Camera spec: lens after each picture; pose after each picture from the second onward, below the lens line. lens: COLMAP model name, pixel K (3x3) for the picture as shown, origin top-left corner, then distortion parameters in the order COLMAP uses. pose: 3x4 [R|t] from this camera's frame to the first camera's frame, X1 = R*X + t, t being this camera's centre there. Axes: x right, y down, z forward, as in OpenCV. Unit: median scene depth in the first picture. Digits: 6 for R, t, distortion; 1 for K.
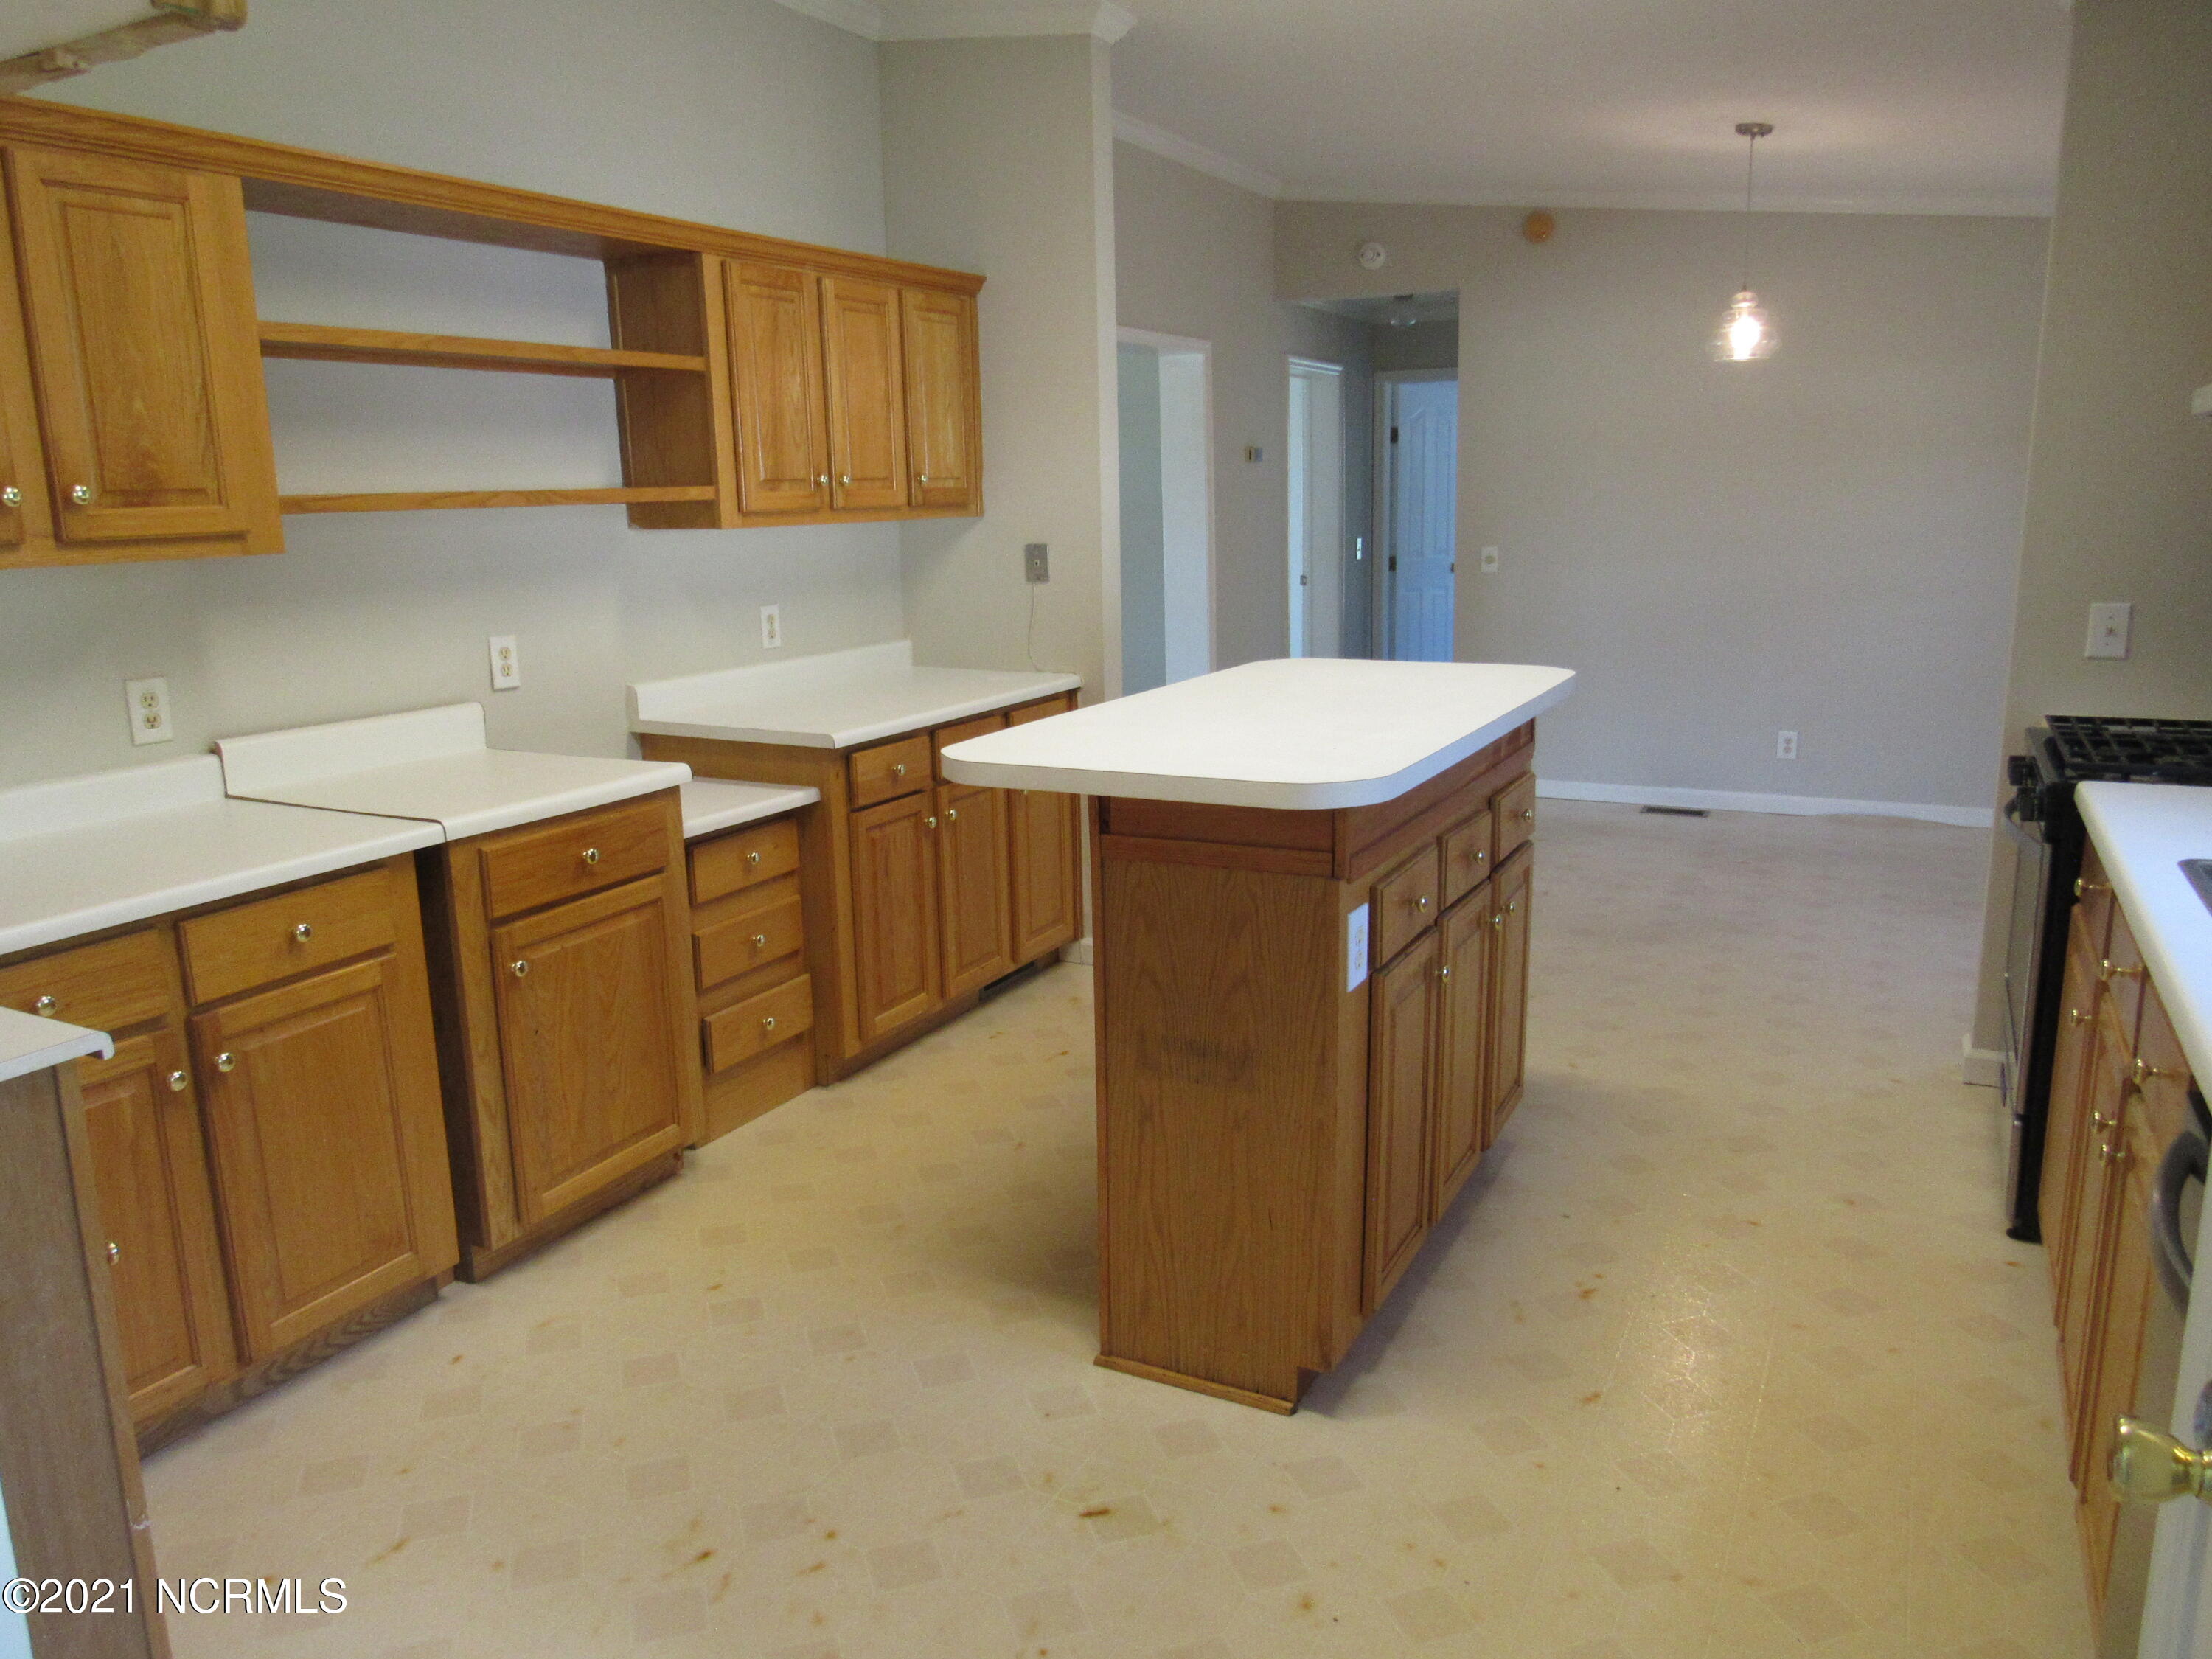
lens RADIAL K [[1581.2, 0, 1153.1], [0, 1581.2, 821.0], [0, 0, 1]] dist [-0.045630, -0.000443]
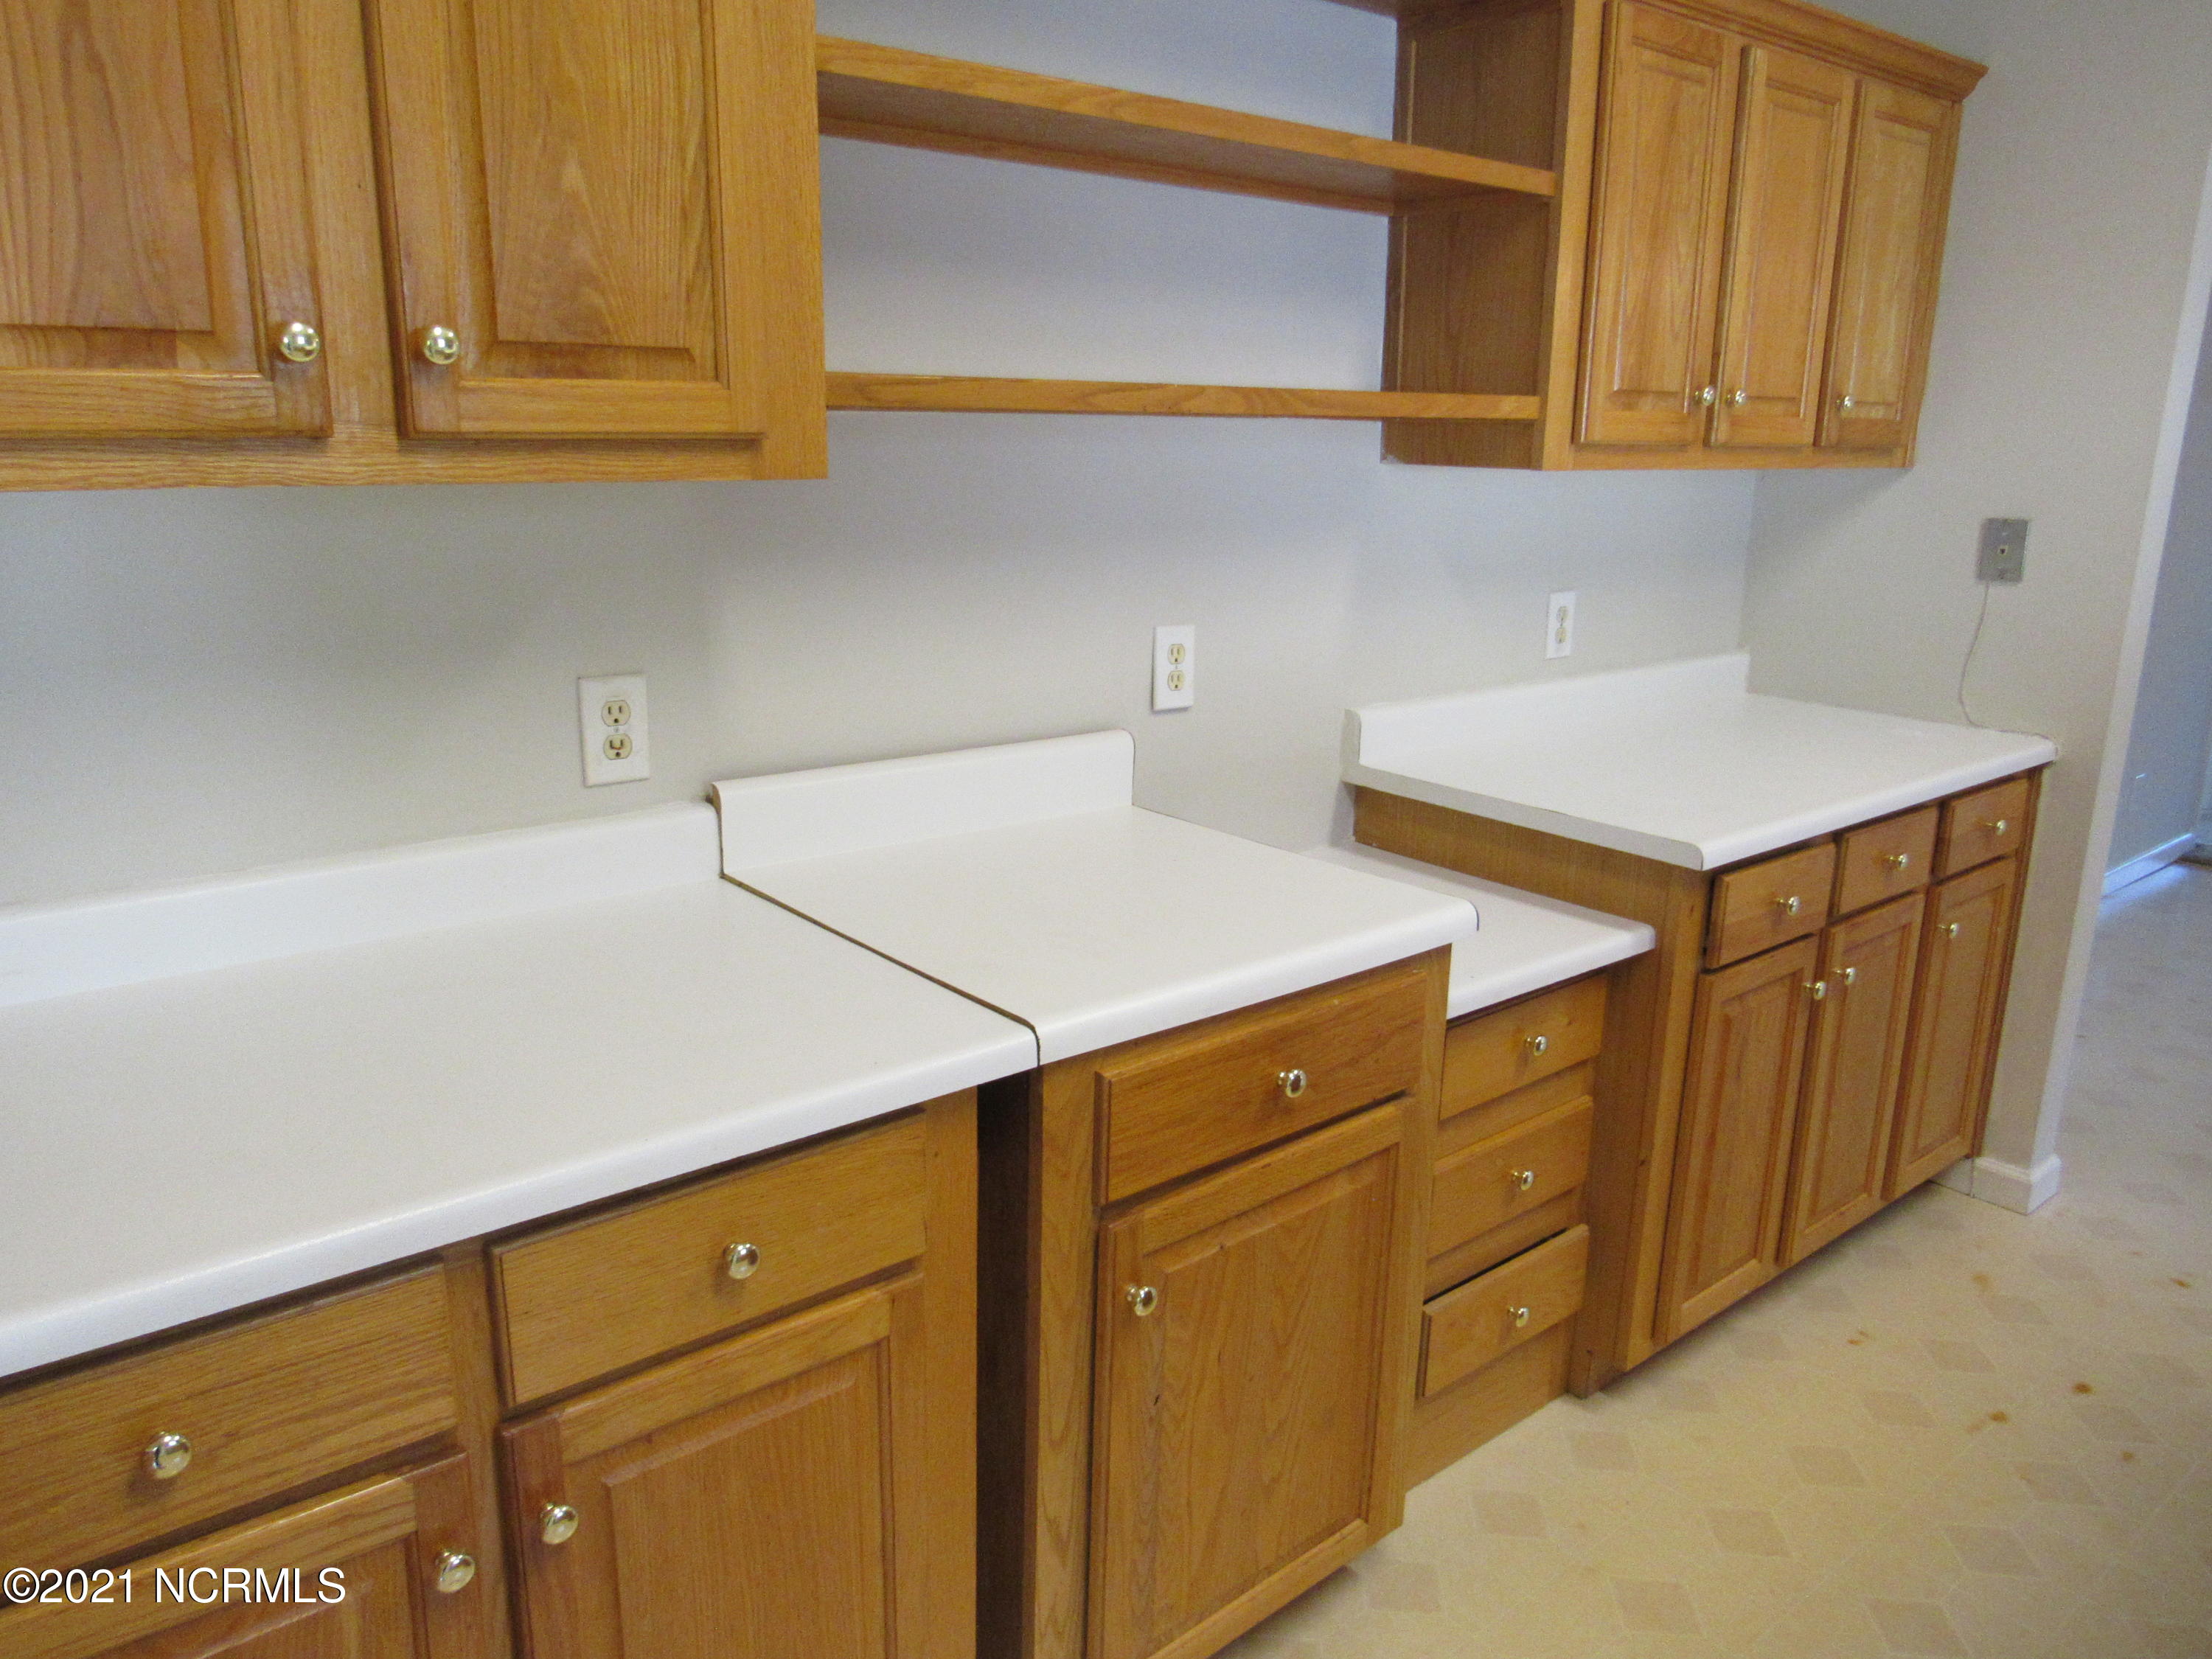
lens RADIAL K [[1587.5, 0, 1086.1], [0, 1587.5, 826.8], [0, 0, 1]] dist [-0.042354, 0.032554]
pose [[0.905574, 0.131769, -0.403203, -0.182319], [-0.115872, 0.991220, 0.063693, -0.074663], [0.408056, -0.010959, 0.912891, 0.407915]]
